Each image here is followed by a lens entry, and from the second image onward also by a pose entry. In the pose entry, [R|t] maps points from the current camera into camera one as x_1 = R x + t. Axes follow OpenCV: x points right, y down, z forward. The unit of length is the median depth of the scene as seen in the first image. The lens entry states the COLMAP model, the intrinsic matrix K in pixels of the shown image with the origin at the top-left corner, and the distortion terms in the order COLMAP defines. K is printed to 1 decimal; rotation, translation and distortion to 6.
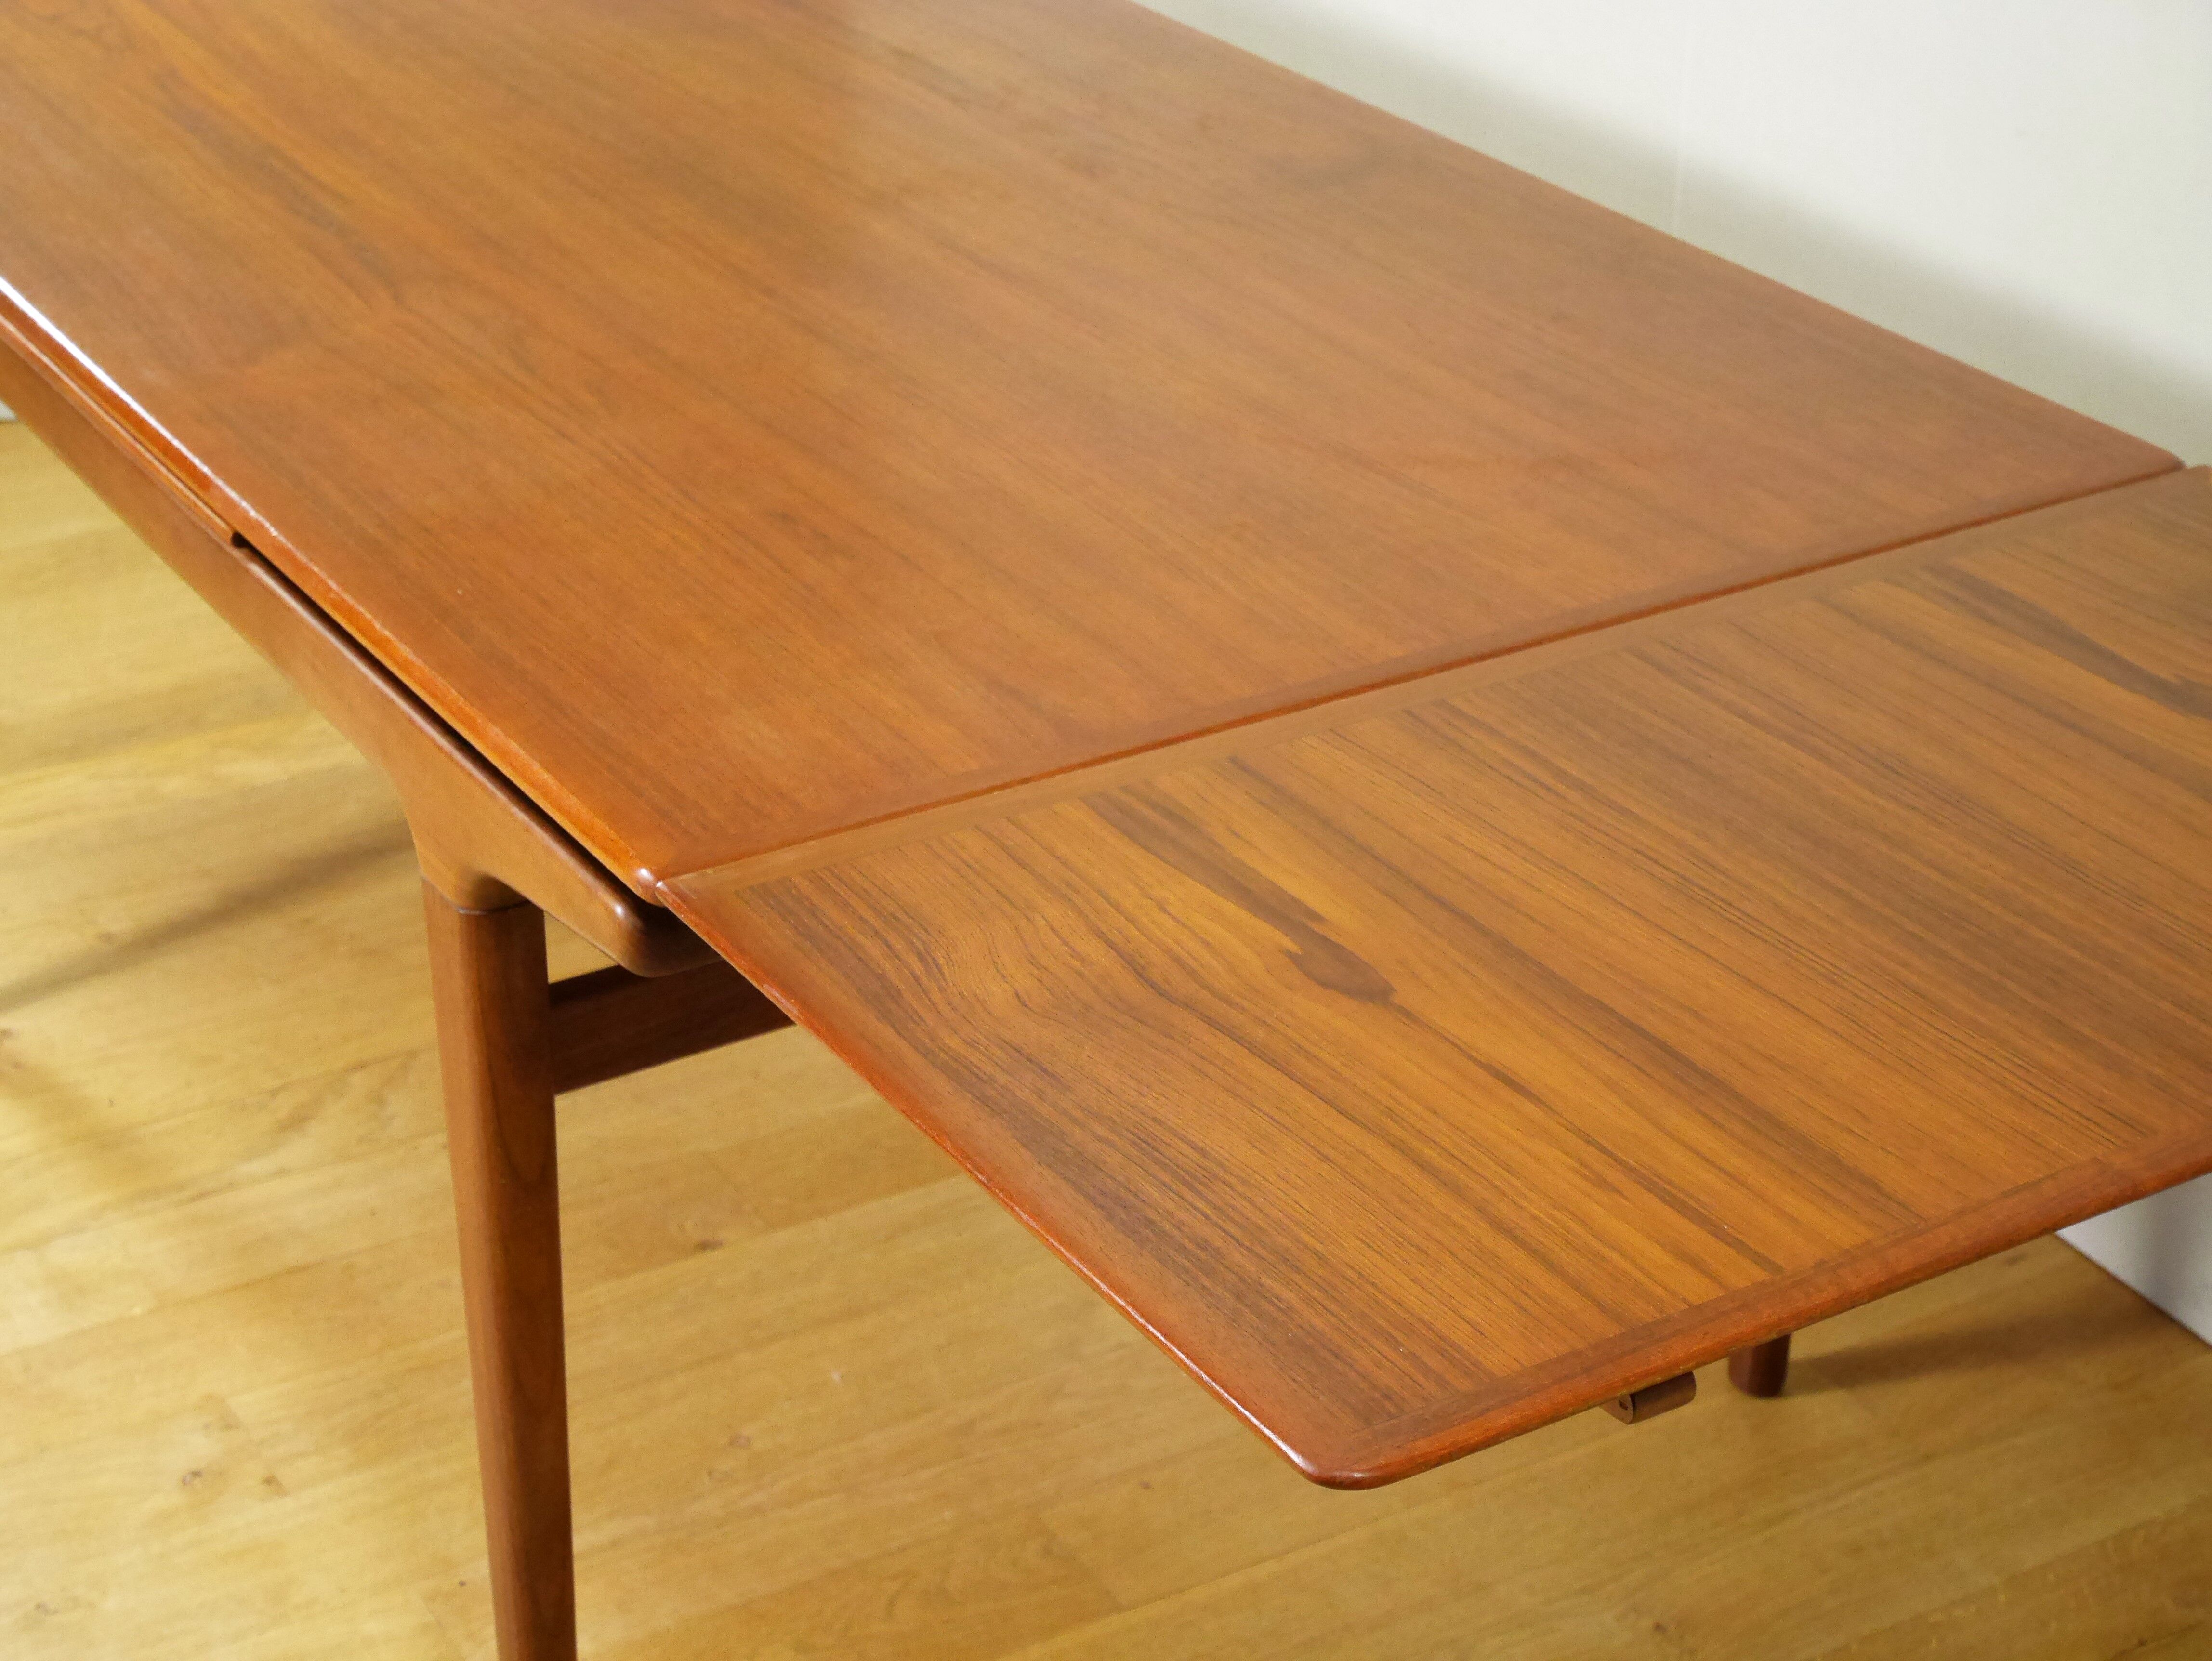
lens RADIAL K [[3954.3, 0, 1106.0], [0, 3954.3, 830.5], [0, 0, 1]] dist [-0.011628, -0.070035]
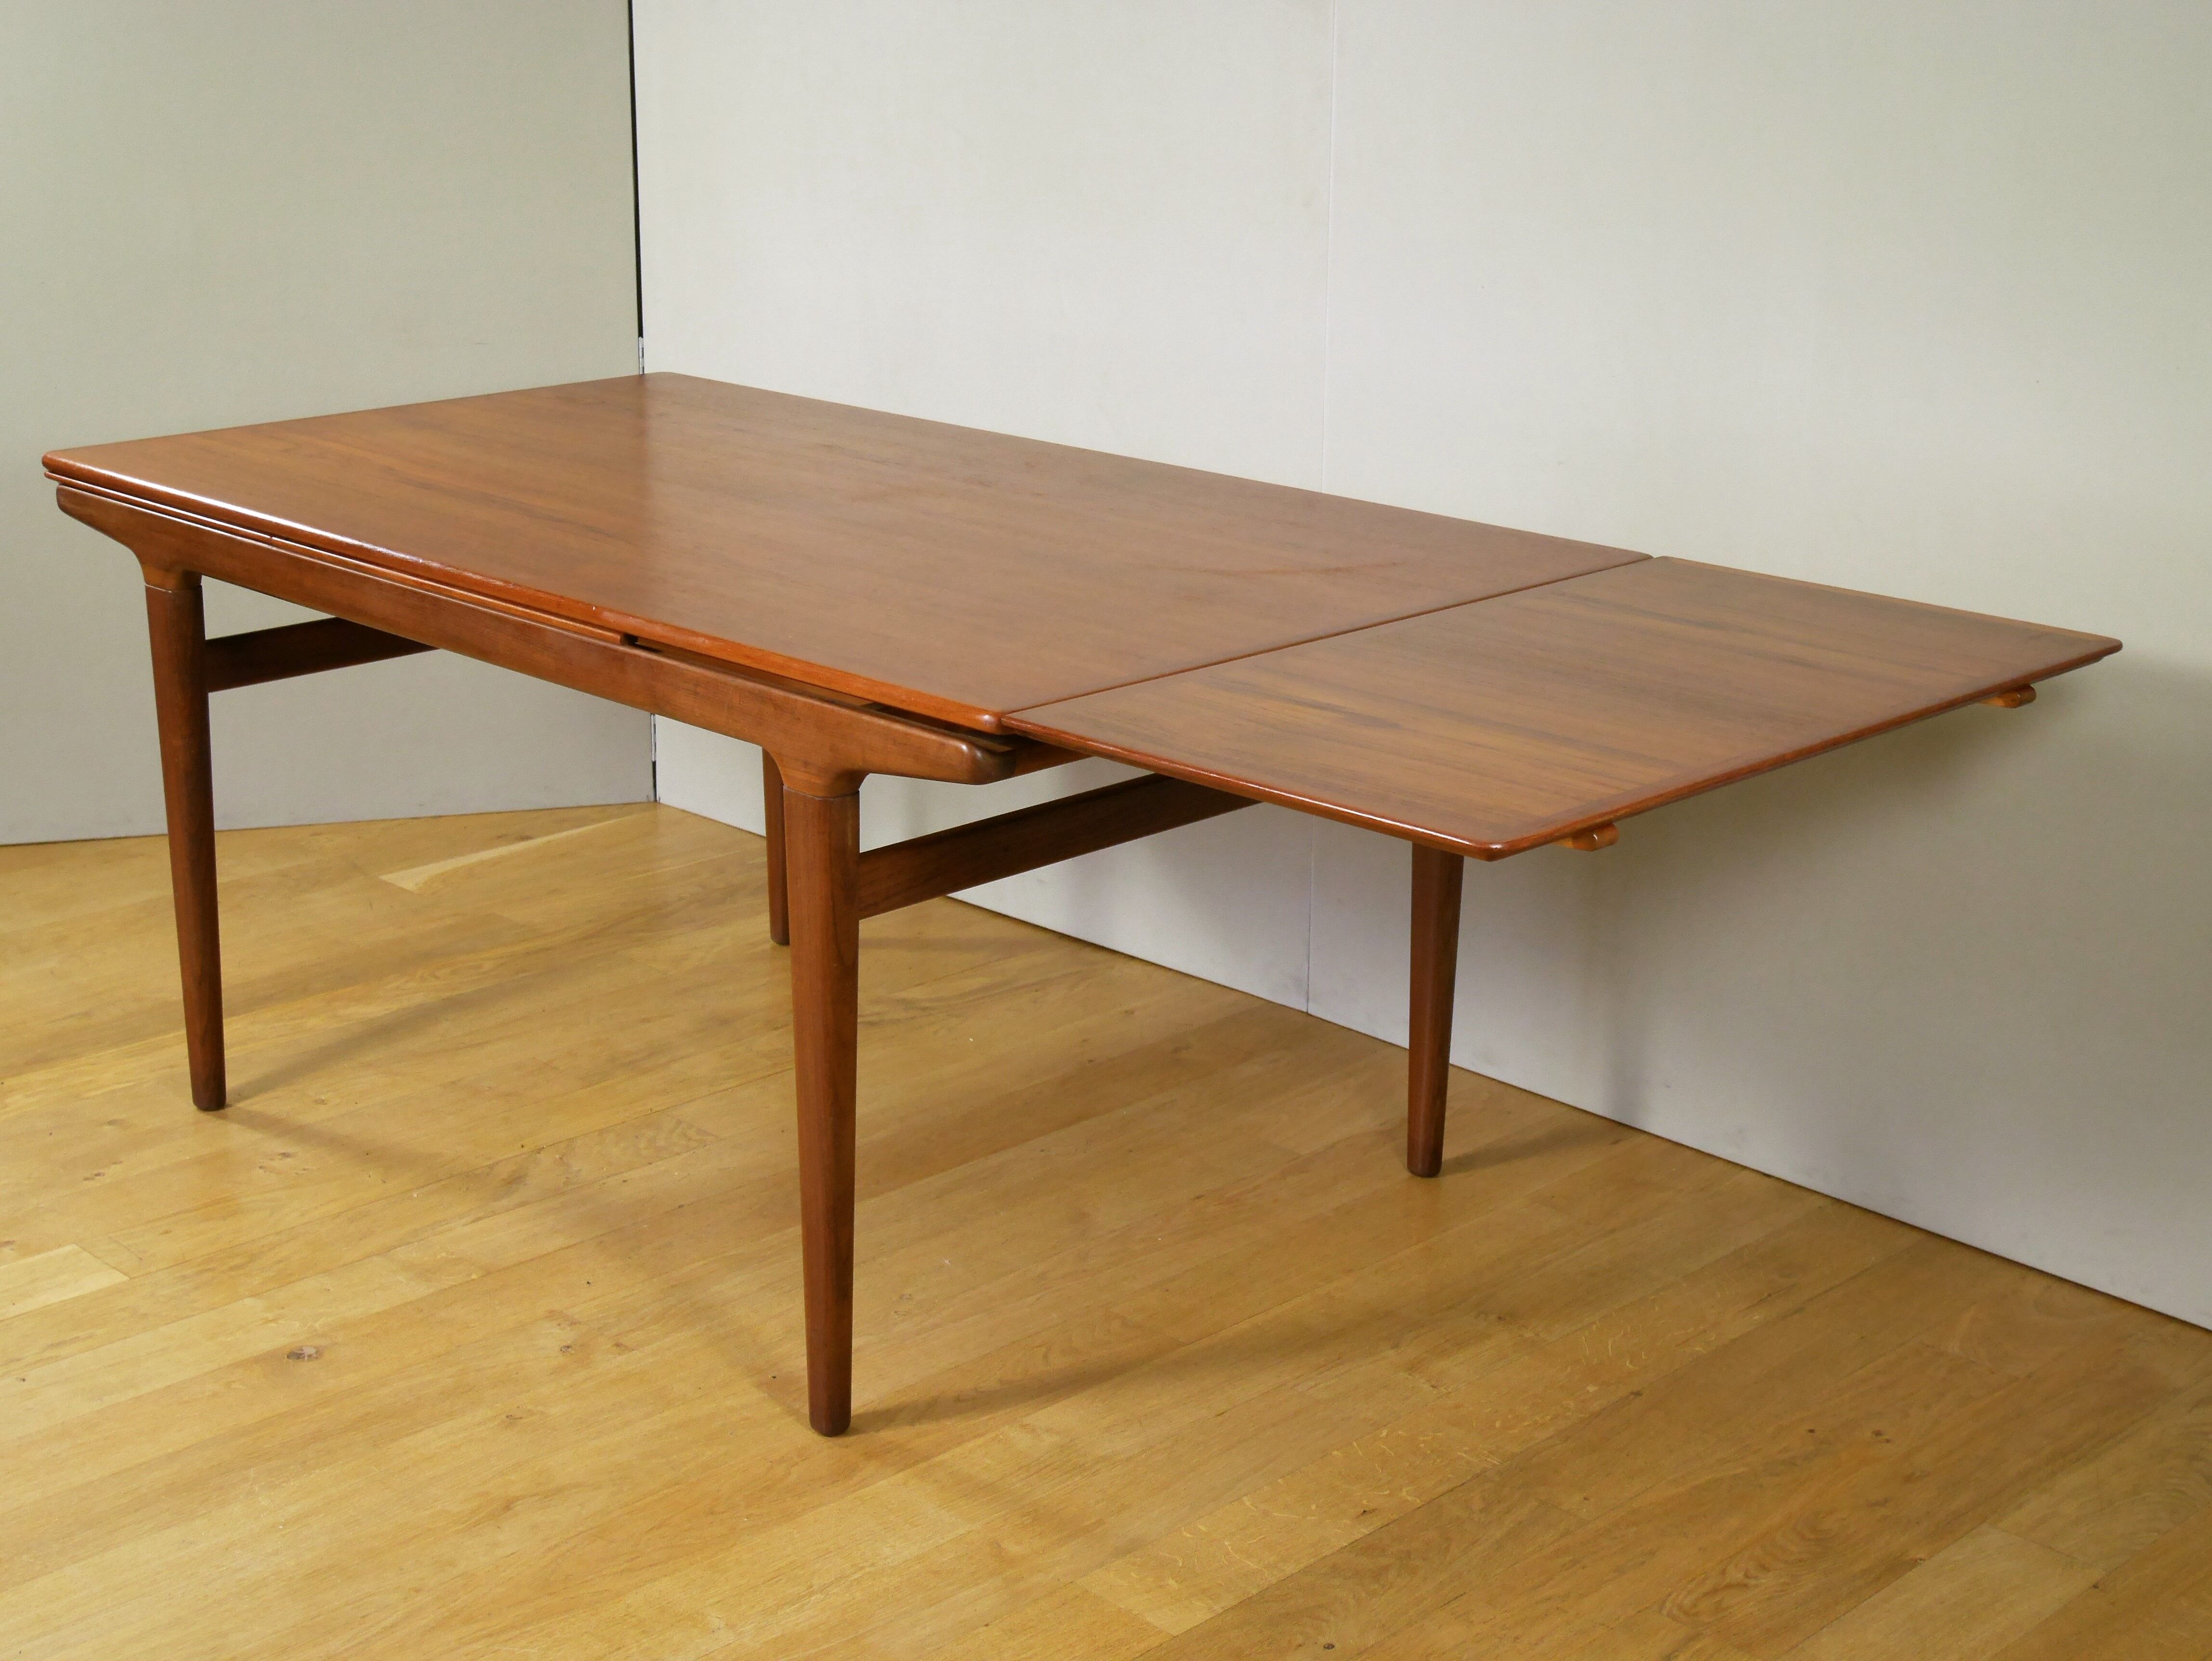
lens RADIAL K [[3158.6, 0, 1106.0], [0, 3158.6, 830.5], [0, 0, 1]] dist [-0.027687, -0.065096]
pose [[0.967574, -0.065405, 0.243975, -0.313524], [0.107338, 0.980811, -0.162755, 0.187938], [-0.228648, 0.183665, 0.956027, -0.254198]]
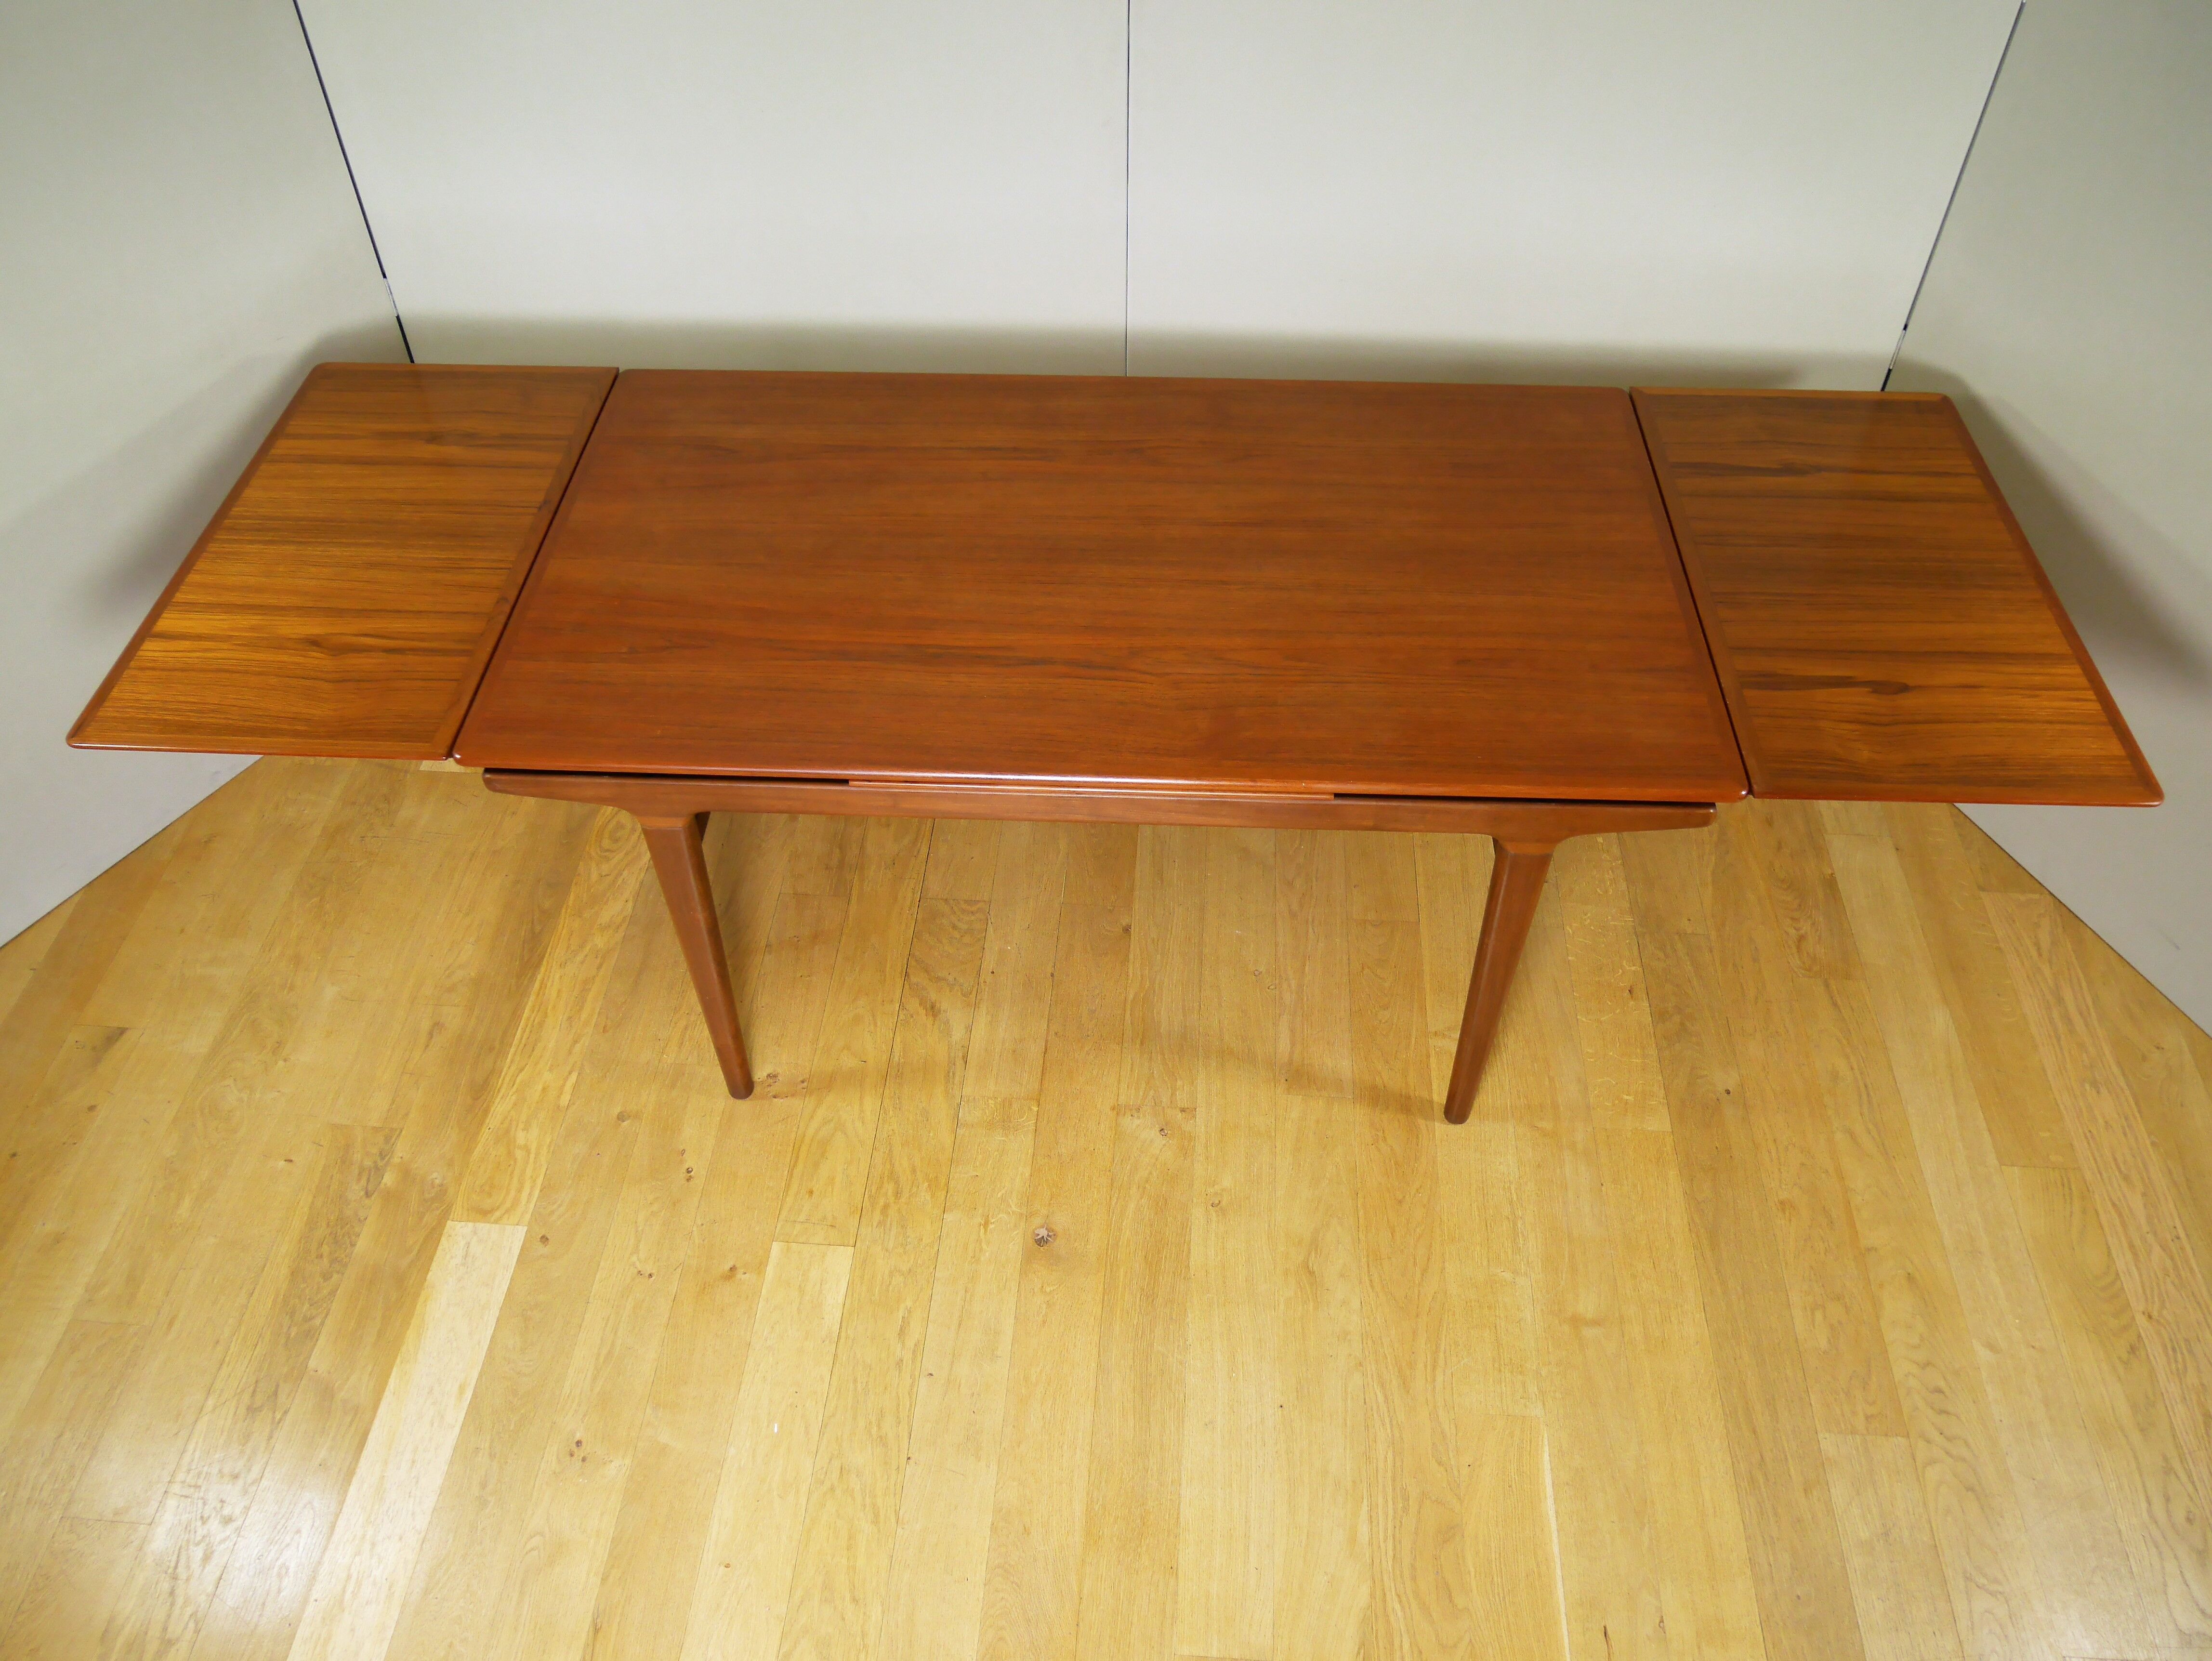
lens RADIAL K [[1775.9, 0, 1100.0], [0, 1775.9, 794.9], [0, 0, 1]] dist [-0.047124, 0.006600]
pose [[0.569735, -0.592316, 0.569705, -0.742909], [0.385574, 0.804837, 0.451187, -0.498847], [-0.725765, -0.037394, 0.686926, 0.298069]]
